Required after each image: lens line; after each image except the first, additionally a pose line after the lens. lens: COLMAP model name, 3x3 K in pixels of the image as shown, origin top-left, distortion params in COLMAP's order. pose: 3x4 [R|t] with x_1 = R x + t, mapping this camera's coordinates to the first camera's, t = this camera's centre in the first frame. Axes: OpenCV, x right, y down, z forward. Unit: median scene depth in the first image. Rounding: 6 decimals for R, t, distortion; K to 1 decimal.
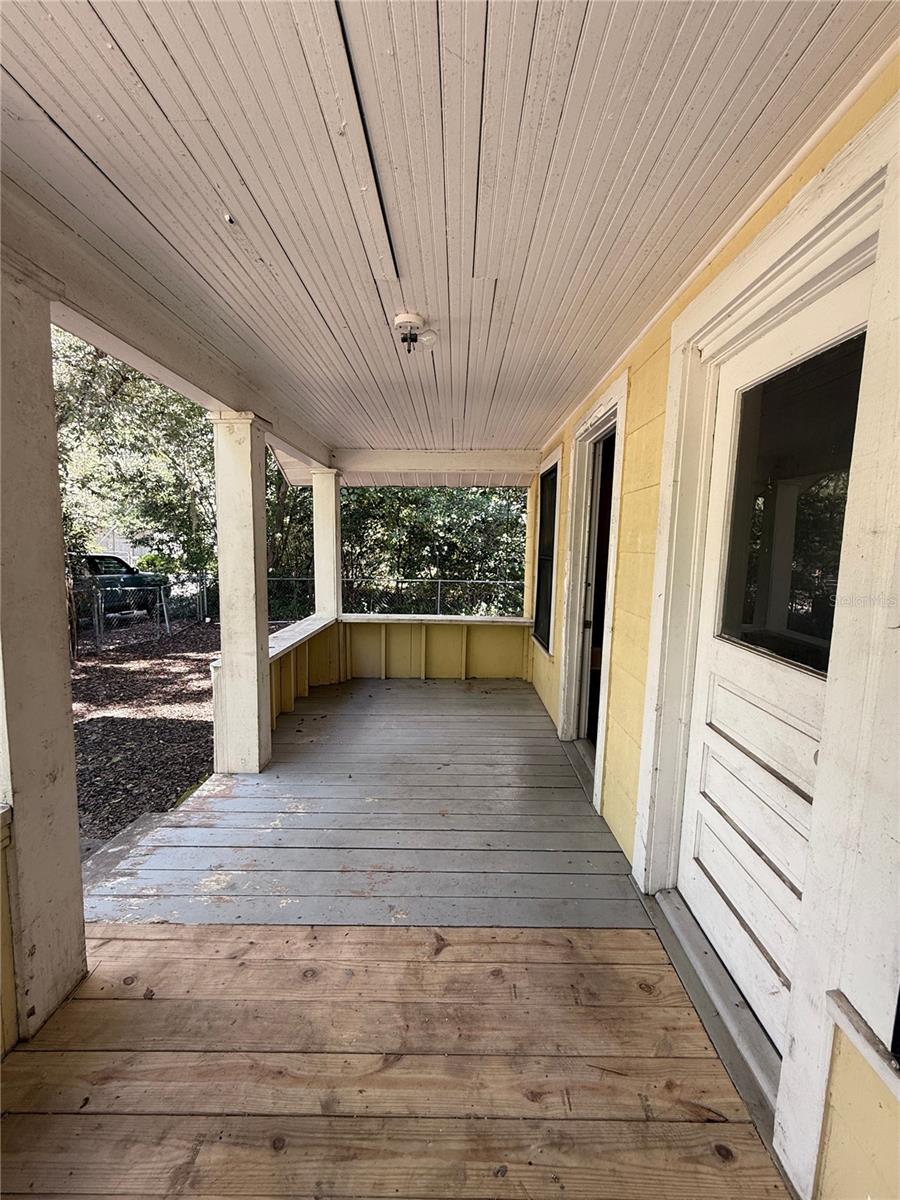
lens RADIAL K [[481.0, 0, 451.2], [0, 481.0, 599.0], [0, 0, 1]] dist [0.001804, -0.000041]
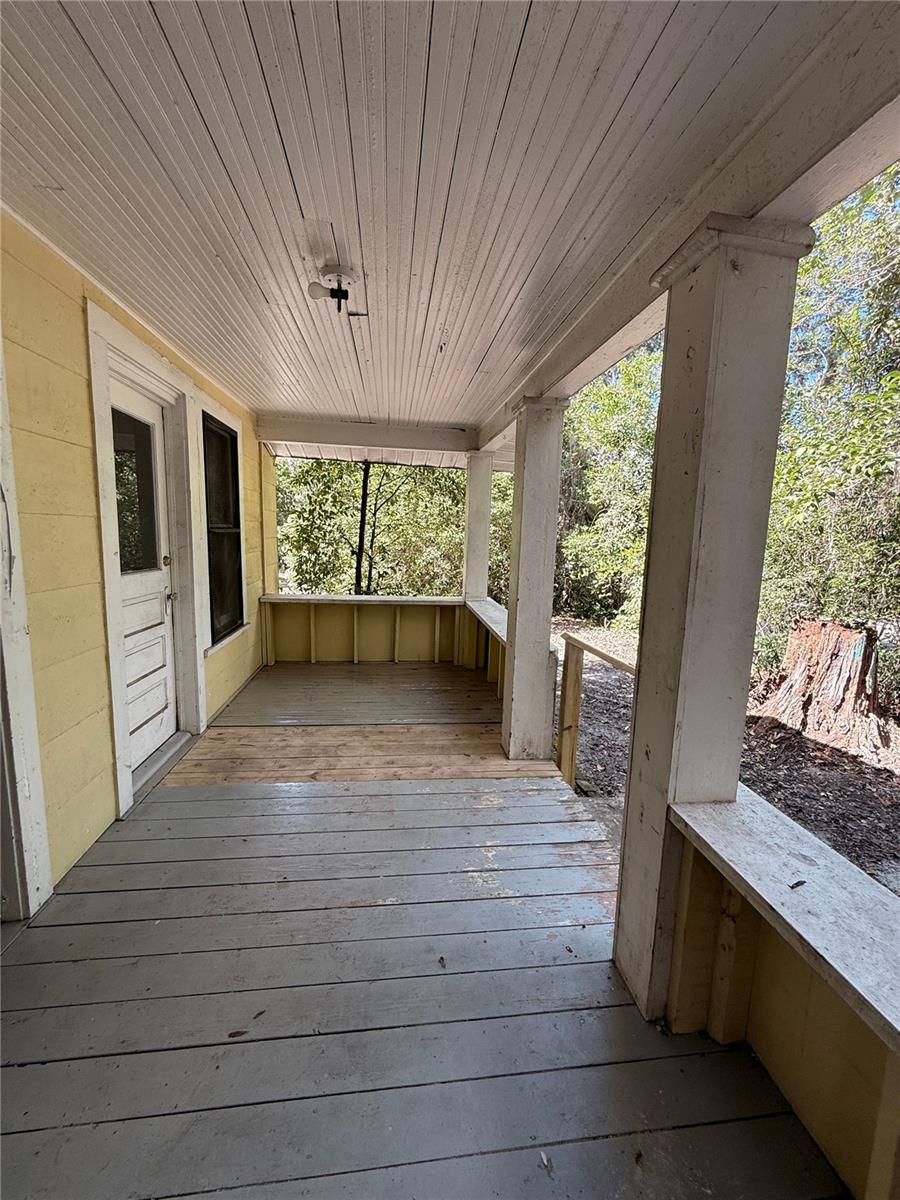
lens RADIAL K [[481.0, 0, 451.0], [0, 481.0, 597.8], [0, 0, 1]] dist [0.001804, -0.000041]
pose [[-0.989555, -0.035341, -0.139754, -0.231778], [-0.068492, 0.968328, 0.240104, -0.261422], [0.126842, 0.247168, -0.960635, 2.481837]]
